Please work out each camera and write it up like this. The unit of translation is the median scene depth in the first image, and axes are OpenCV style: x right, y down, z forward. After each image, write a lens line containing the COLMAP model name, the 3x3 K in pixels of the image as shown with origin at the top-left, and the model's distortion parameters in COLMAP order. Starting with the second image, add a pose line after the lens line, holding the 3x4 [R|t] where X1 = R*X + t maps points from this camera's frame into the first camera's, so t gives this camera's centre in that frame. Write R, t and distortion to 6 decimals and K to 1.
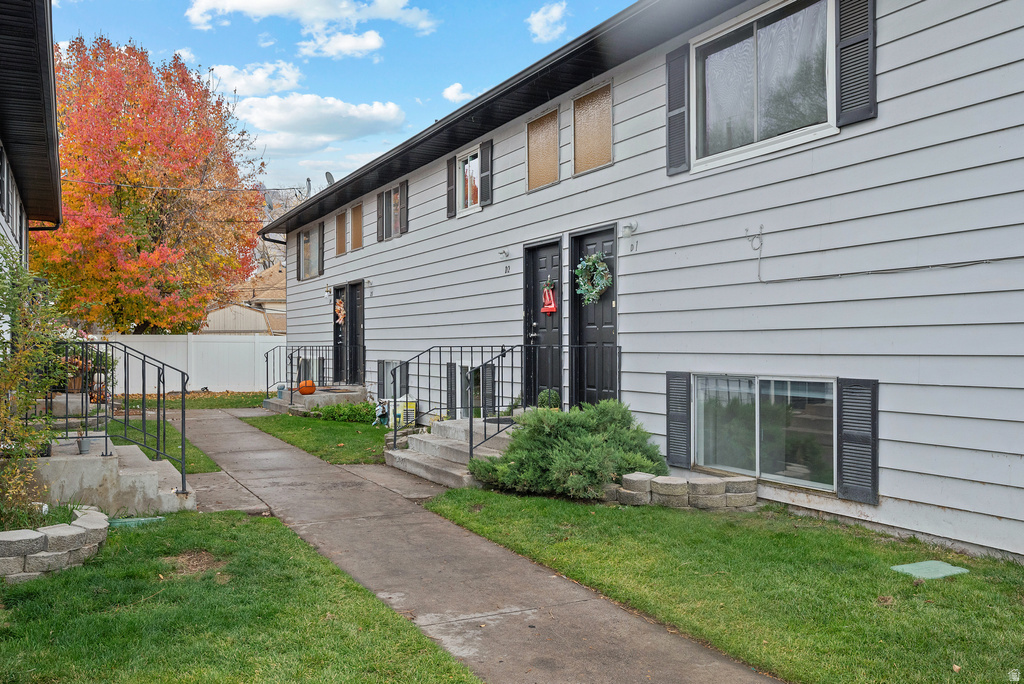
lens RADIAL K [[910.2, 0, 512.0], [0, 910.2, 342.0], [0, 0, 1]] dist [-0.007748, 0.005070]
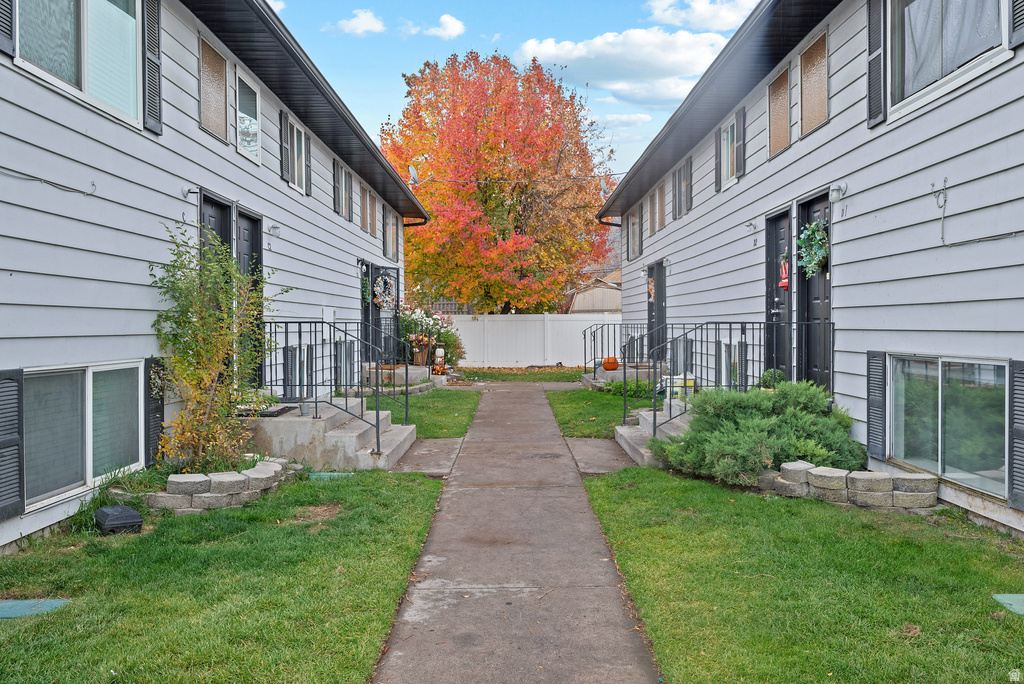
lens RADIAL K [[888.2, 0, 512.0], [0, 888.2, 342.0], [0, 0, 1]] dist [0.000298, 0.003113]
pose [[0.898114, 0.004167, -0.439744, 0.219943], [0.006690, 0.999710, 0.023135, 0.001416], [0.439713, -0.023719, 0.897825, 0.063878]]
